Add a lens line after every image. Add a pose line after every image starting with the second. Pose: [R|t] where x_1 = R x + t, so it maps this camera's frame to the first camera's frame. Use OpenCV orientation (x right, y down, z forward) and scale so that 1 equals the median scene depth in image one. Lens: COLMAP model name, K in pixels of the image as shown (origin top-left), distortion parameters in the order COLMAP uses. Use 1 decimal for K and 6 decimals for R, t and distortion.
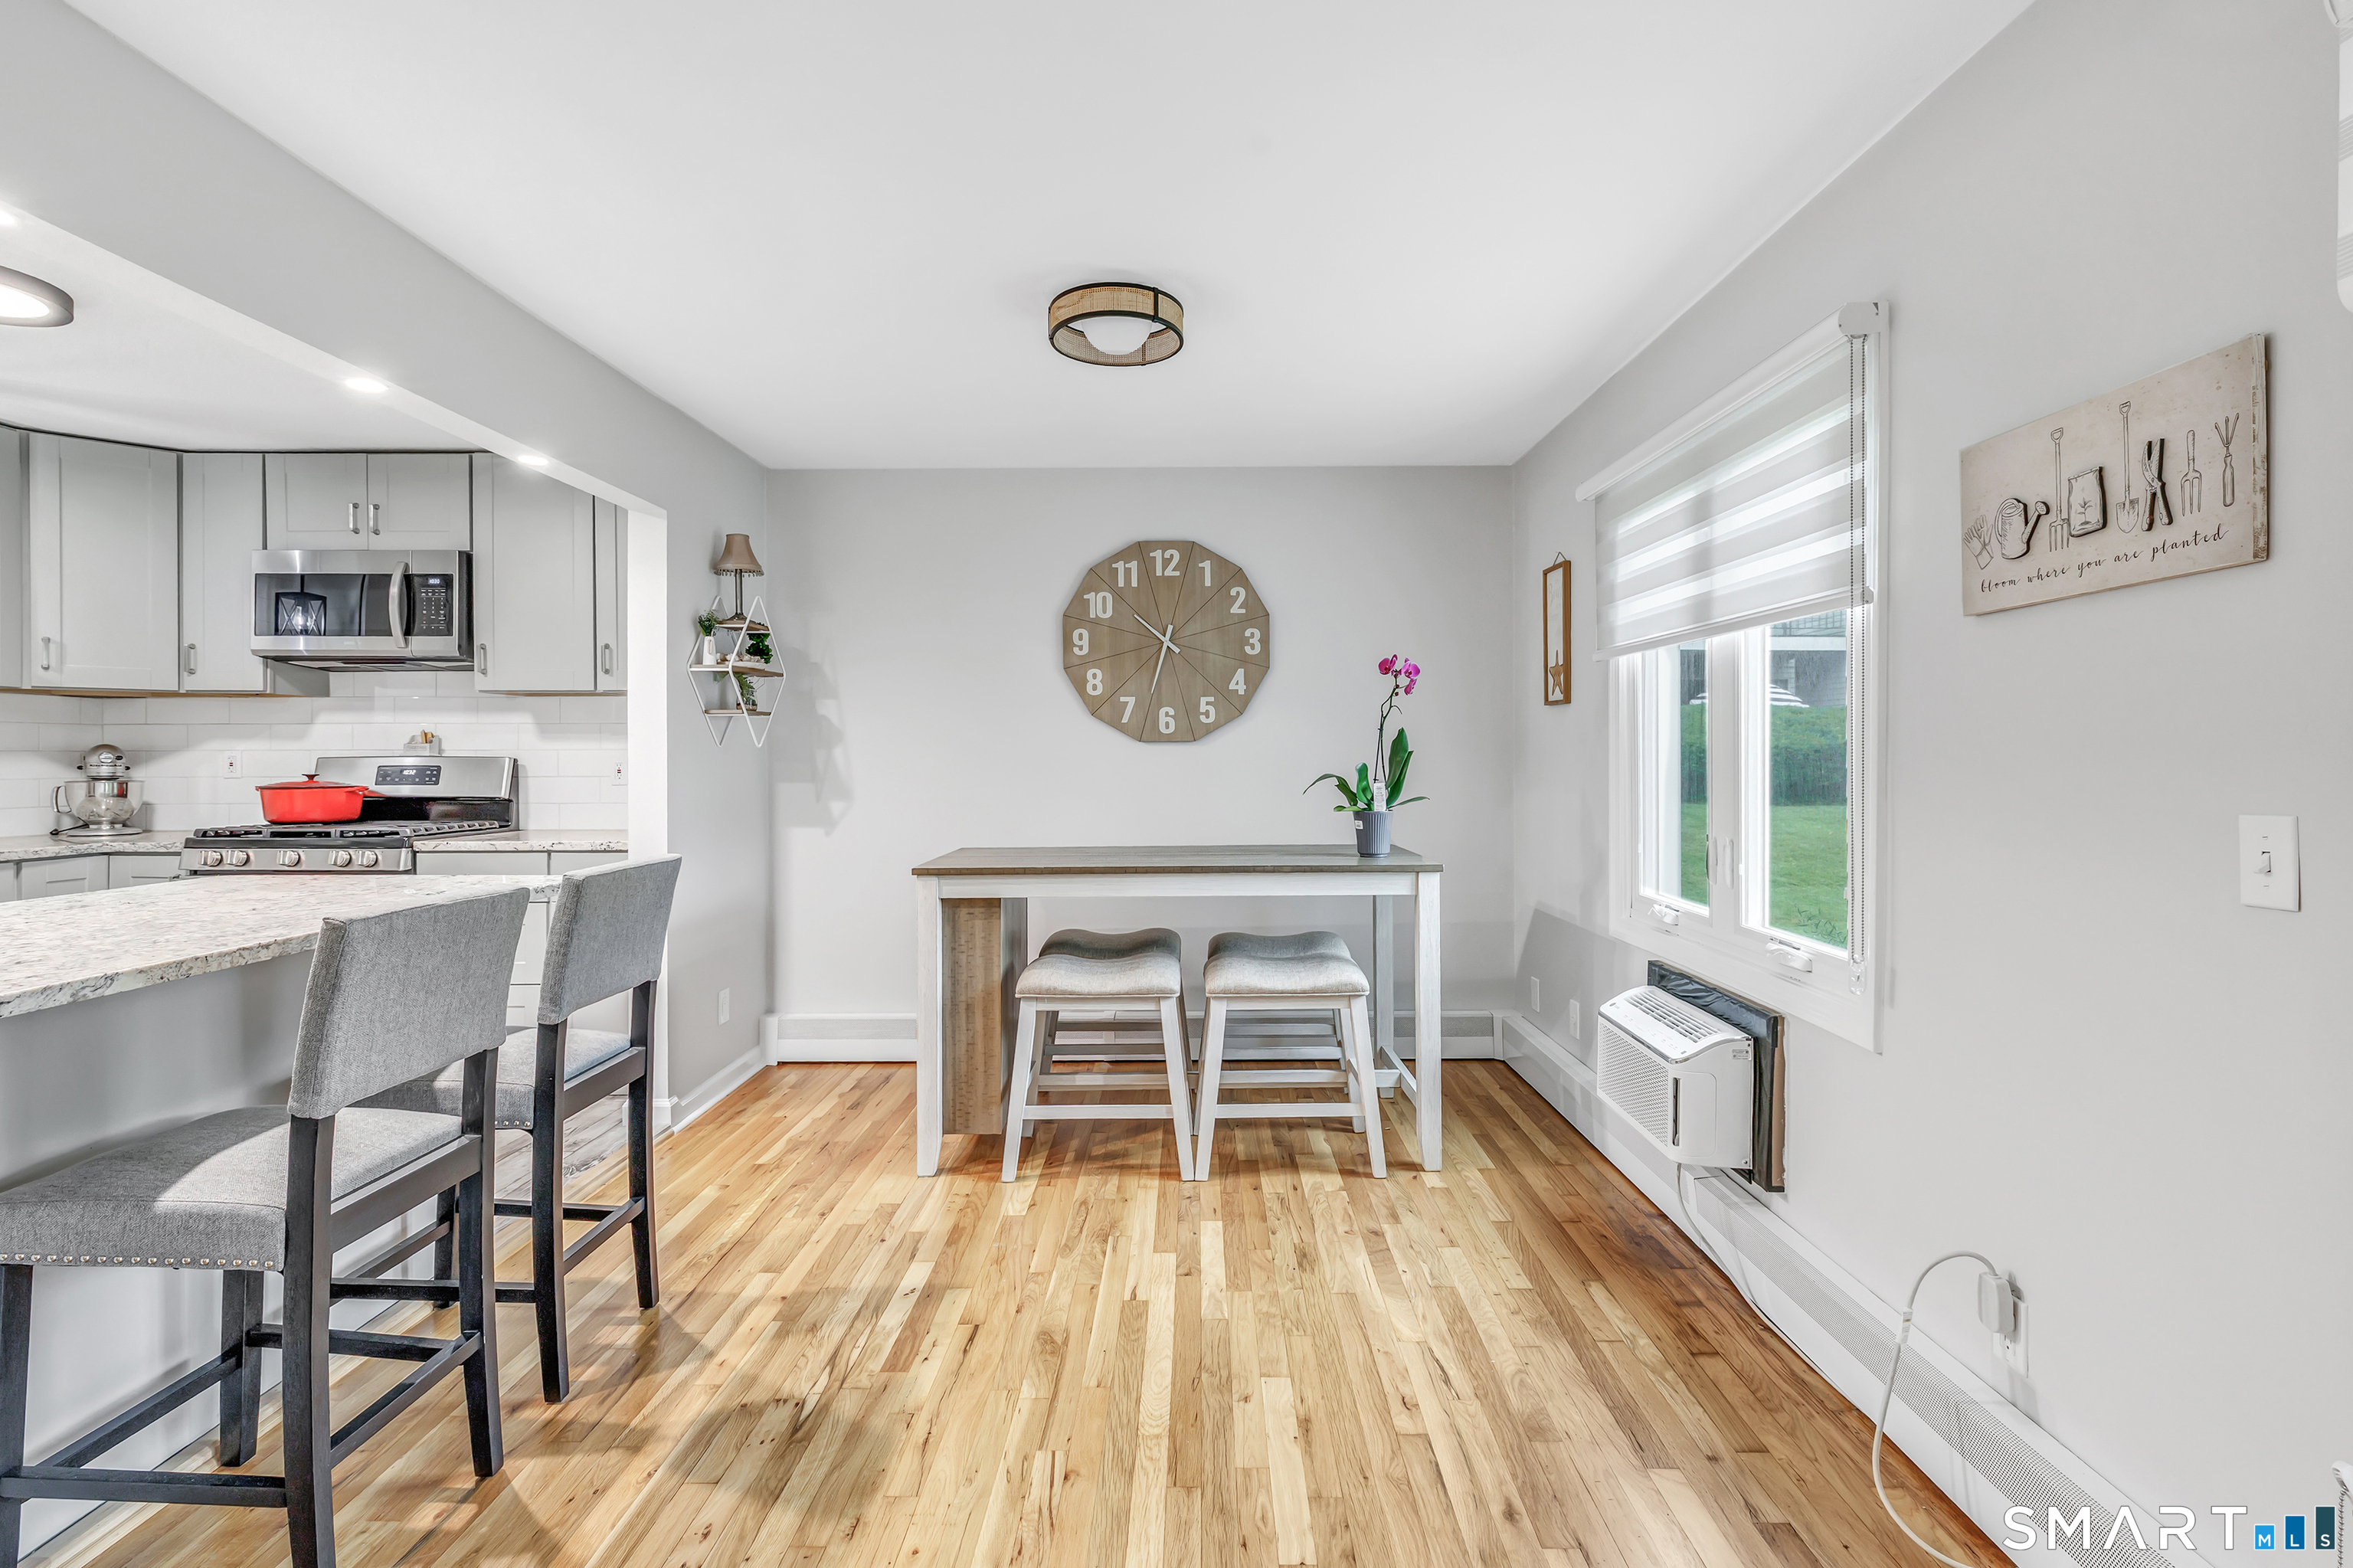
lens RADIAL K [[1137.7, 0, 1250.9], [0, 1137.7, 756.0], [0, 0, 1]] dist [0.003813, 0.000479]
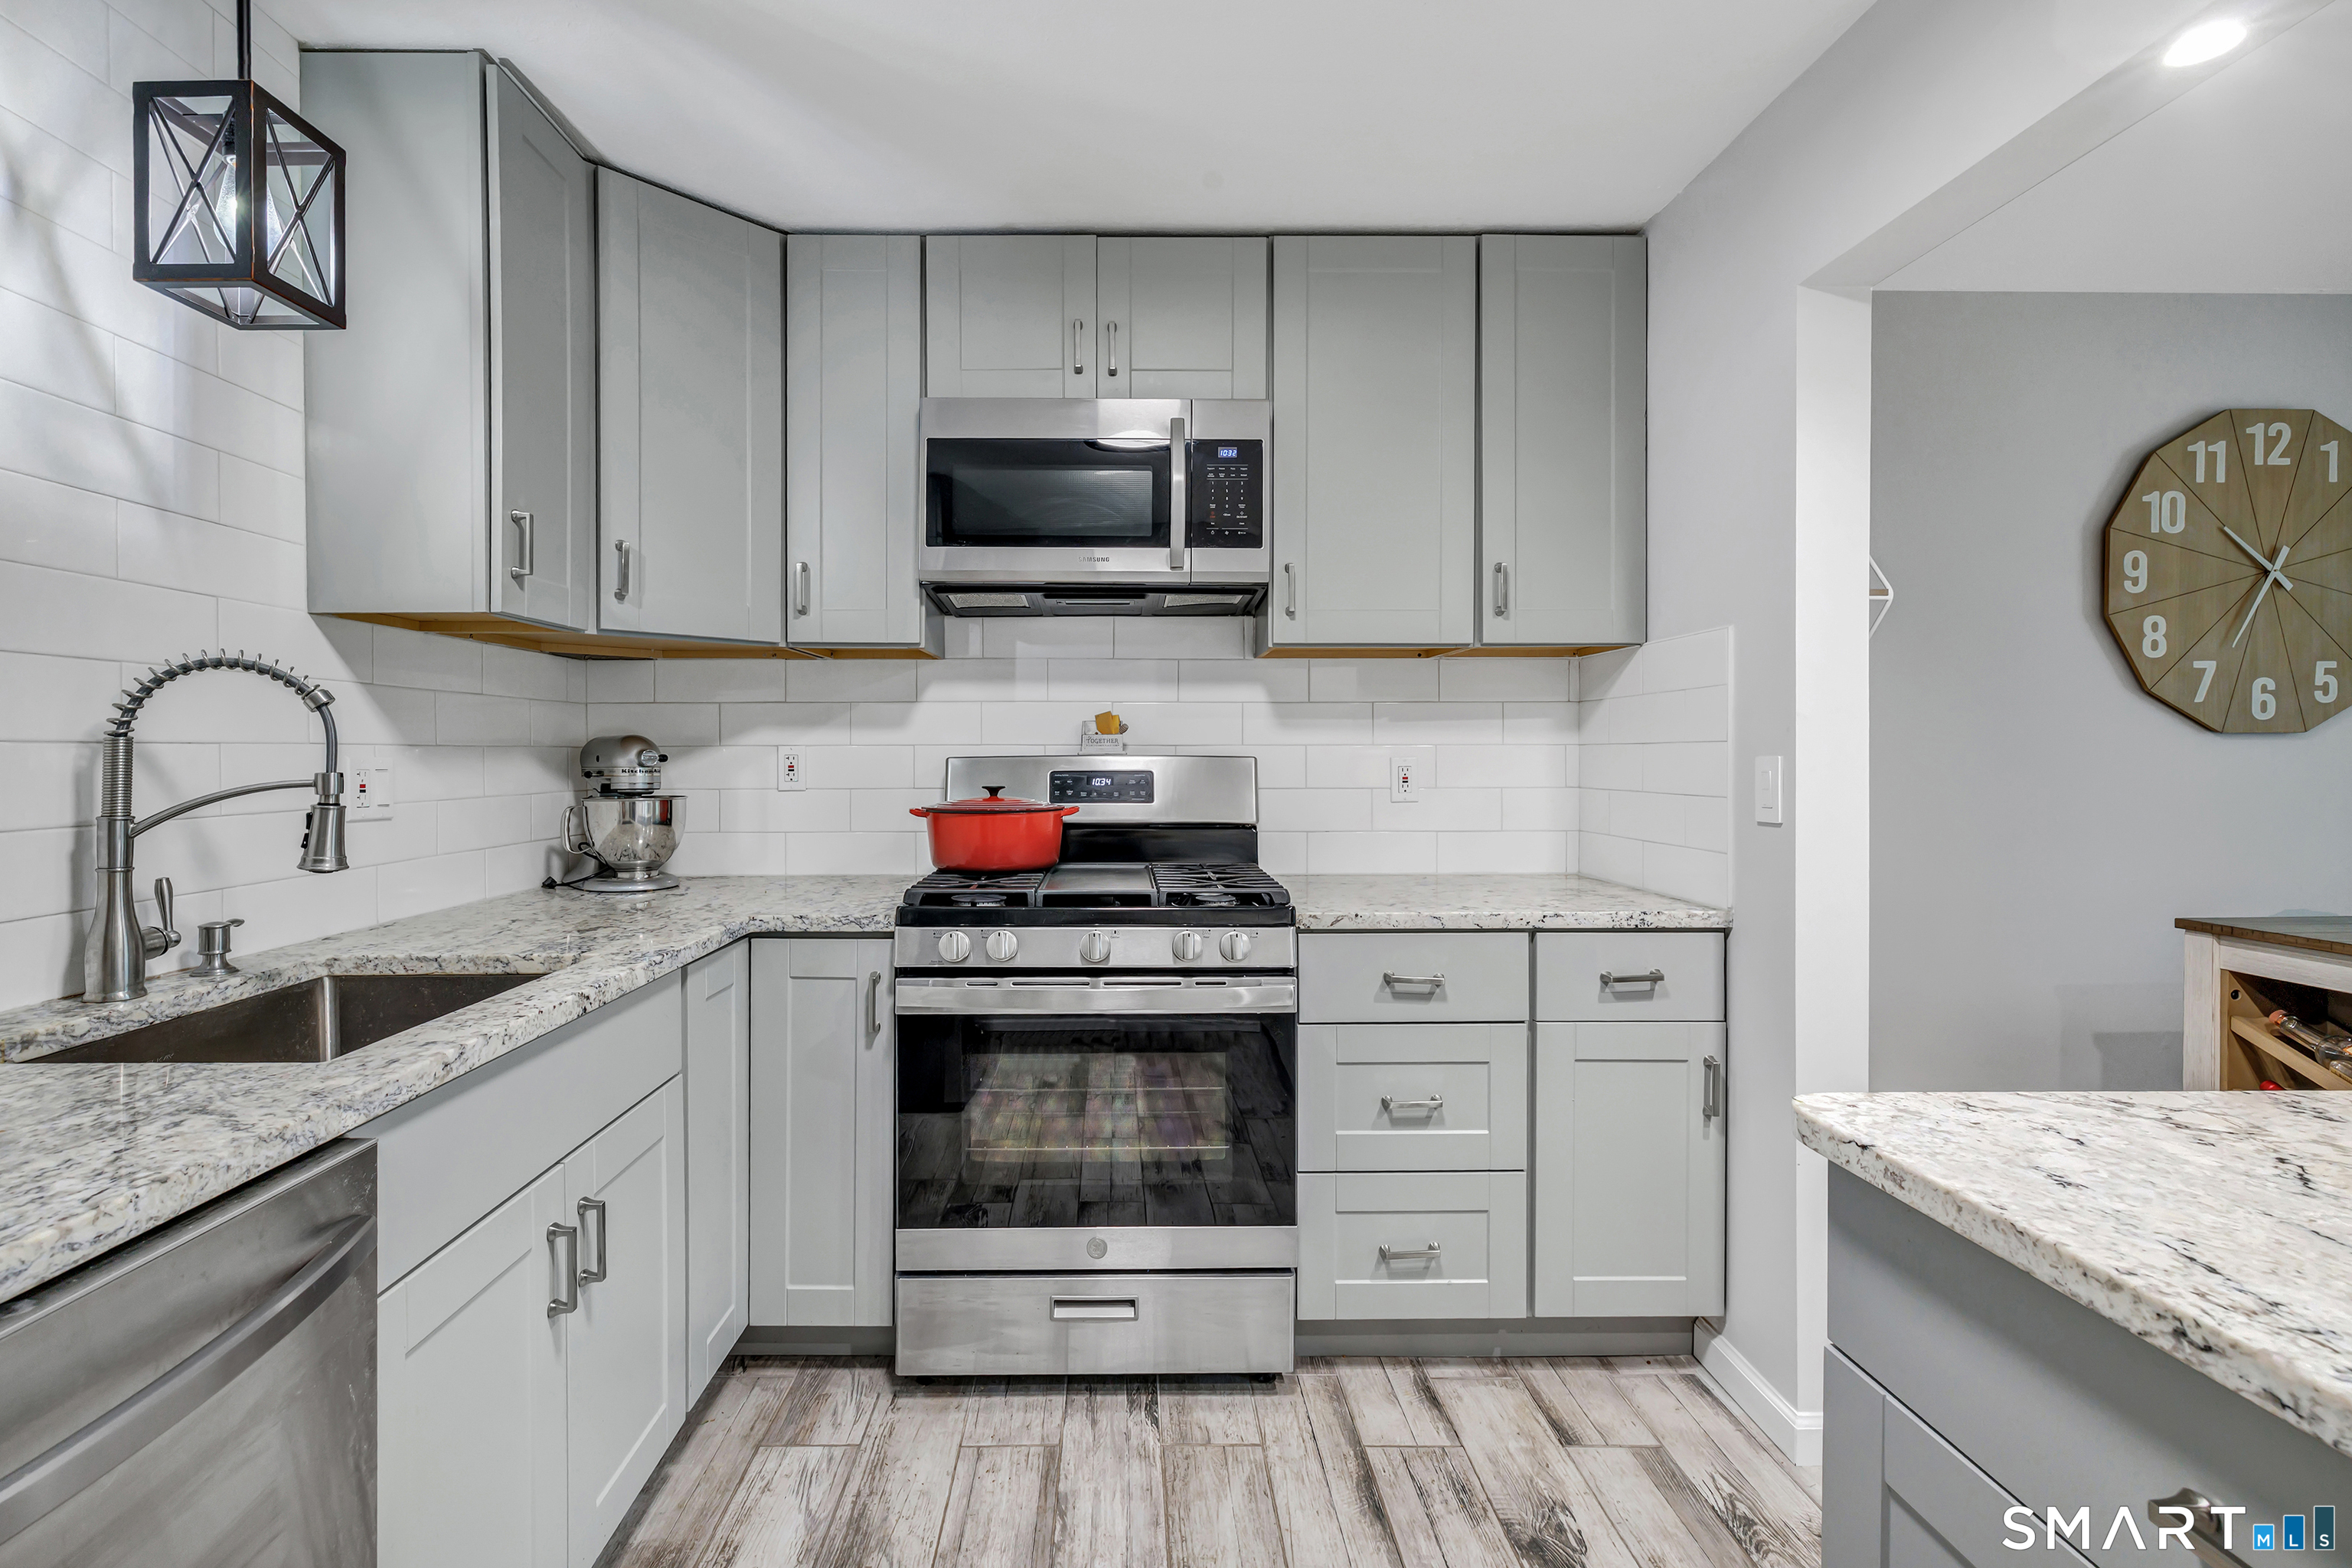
lens RADIAL K [[1070.5, 0, 1131.0], [0, 1070.5, 756.7], [0, 0, 1]] dist [0.000433, -0.000161]
pose [[0.999999, 0.000882, -0.001047, -0.702547], [-0.000876, 0.999982, 0.006008, -0.002554], [0.001052, -0.006007, 0.999981, 0.419728]]
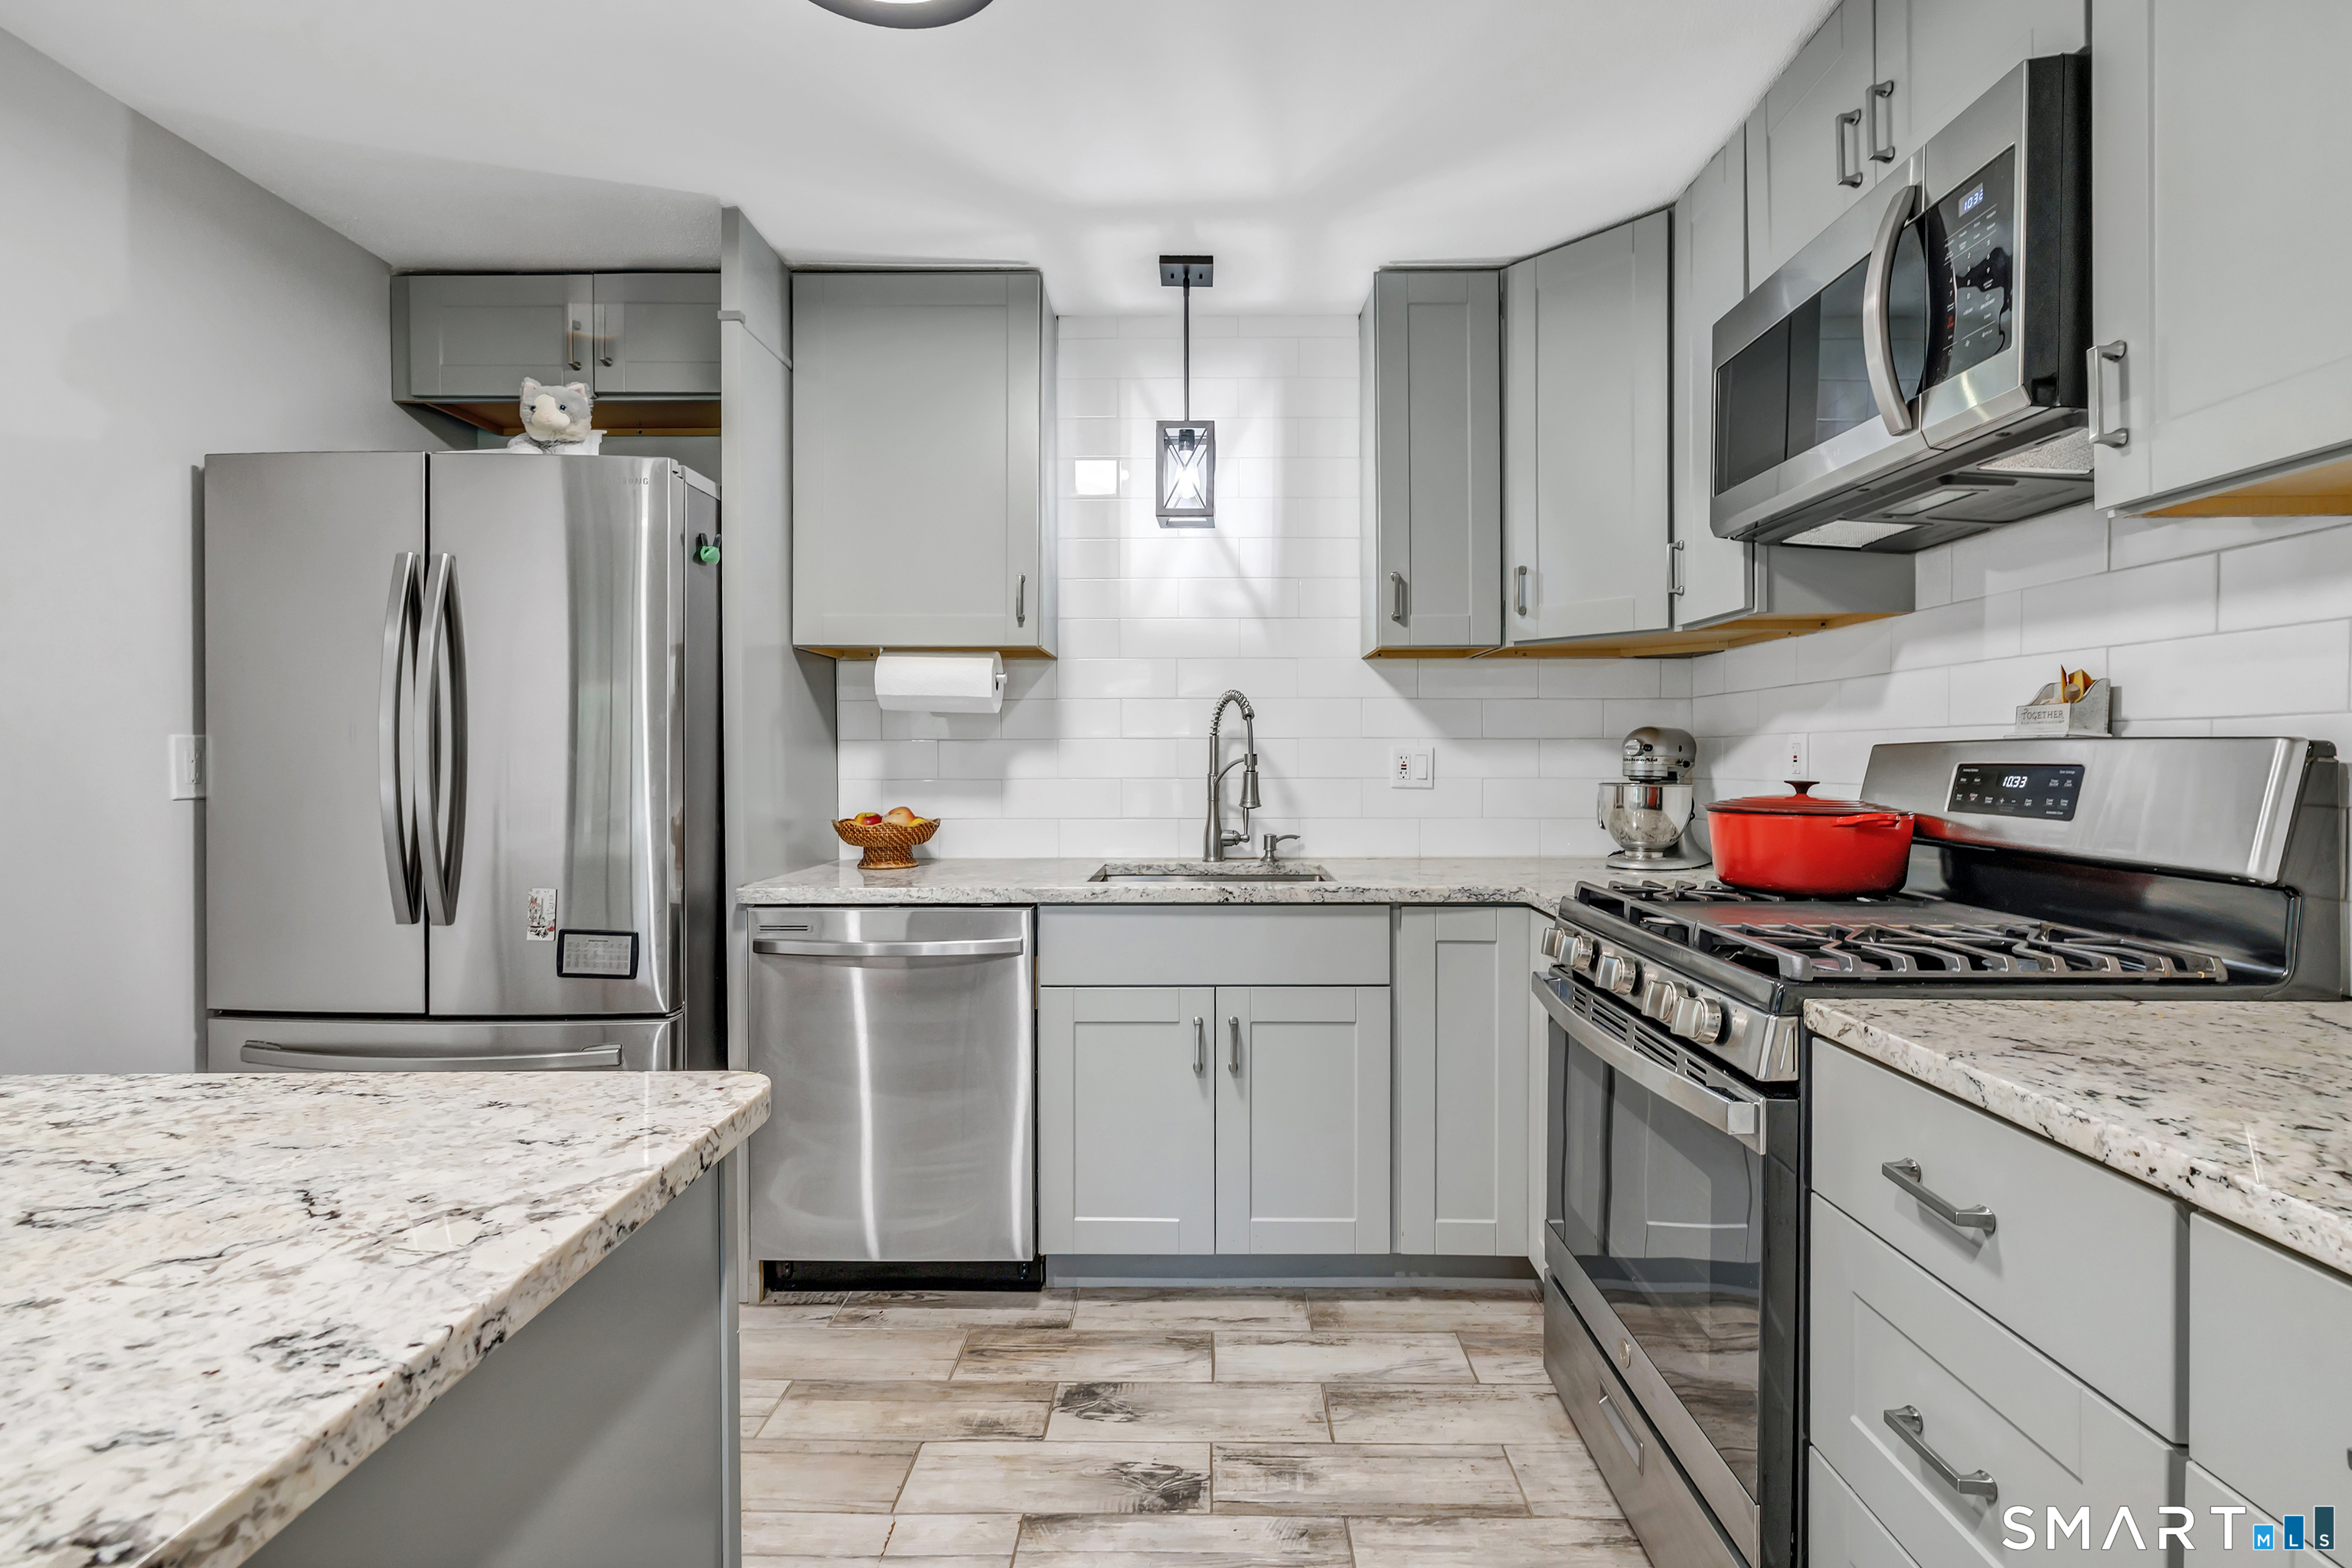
lens RADIAL K [[1070.5, 0, 1187.3], [0, 1070.5, 759.8], [0, 0, 1]] dist [0.000433, -0.000161]
pose [[-0.041684, 0.004676, -0.999120, -0.366646], [0.001073, 0.999989, 0.004635, 0.005017], [0.999130, -0.000879, -0.041688, 0.723700]]
